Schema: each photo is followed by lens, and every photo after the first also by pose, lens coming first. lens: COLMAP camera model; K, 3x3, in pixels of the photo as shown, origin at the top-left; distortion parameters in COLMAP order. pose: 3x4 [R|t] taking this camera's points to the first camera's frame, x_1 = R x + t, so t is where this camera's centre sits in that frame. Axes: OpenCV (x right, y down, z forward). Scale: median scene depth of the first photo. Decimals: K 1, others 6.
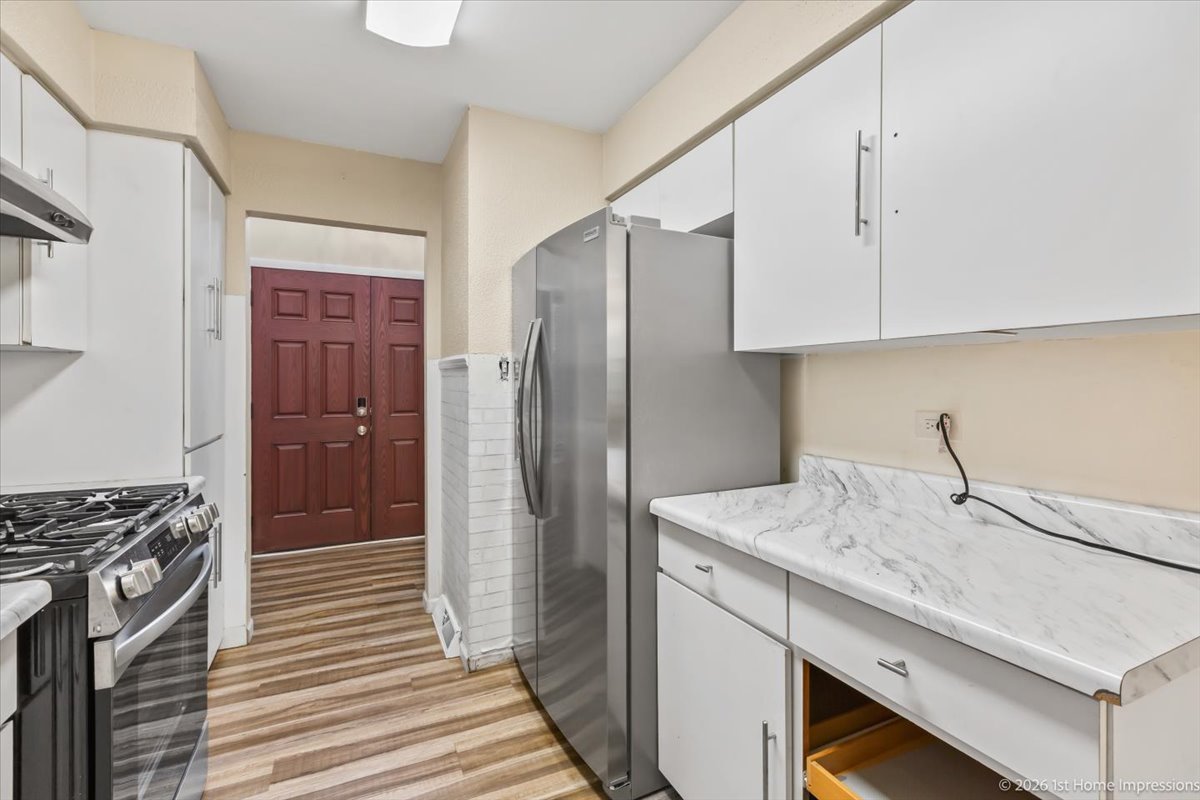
lens RADIAL K [[537.1, 0, 602.8], [0, 537.1, 381.7], [0, 0, 1]] dist [0.003288, -0.000058]
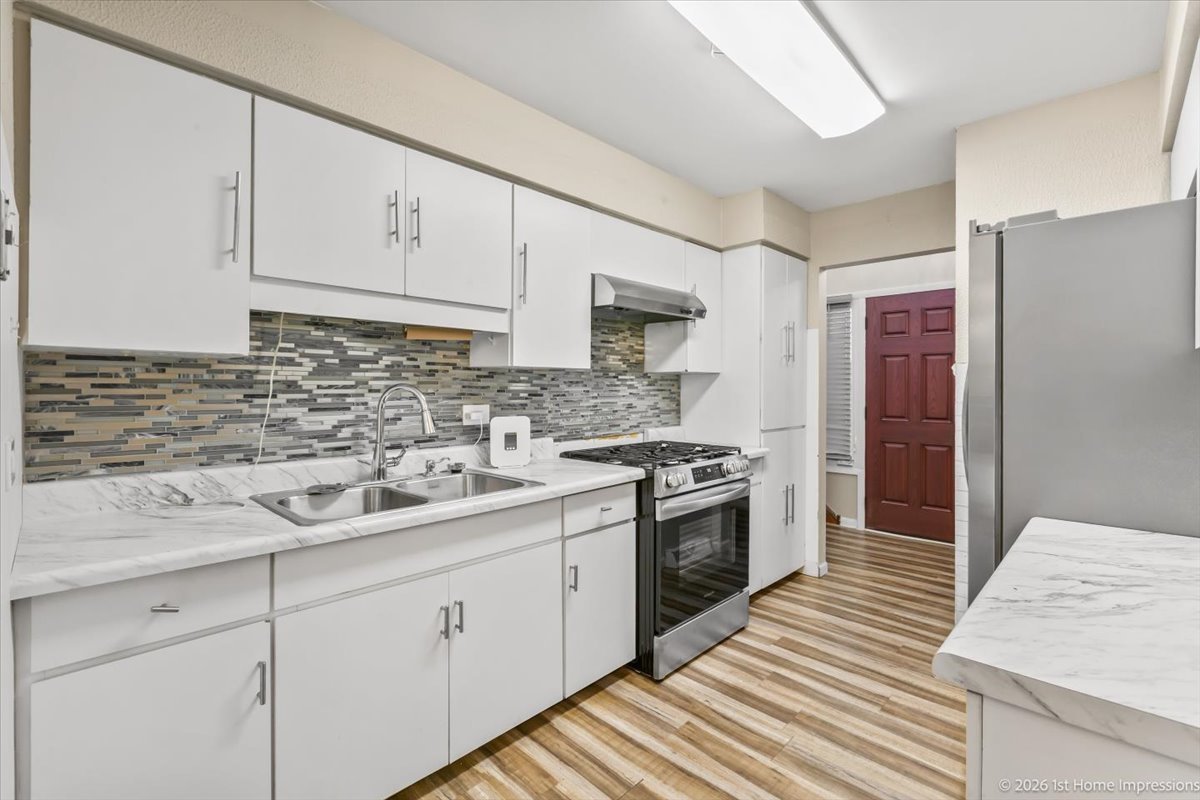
lens RADIAL K [[537.1, 0, 602.8], [0, 537.1, 381.7], [0, 0, 1]] dist [0.003288, -0.000058]
pose [[0.346193, -0.011649, -0.938091, 0.527896], [-0.002903, 0.999905, -0.013488, 0.000046], [0.938159, 0.007393, 0.346127, -0.014812]]
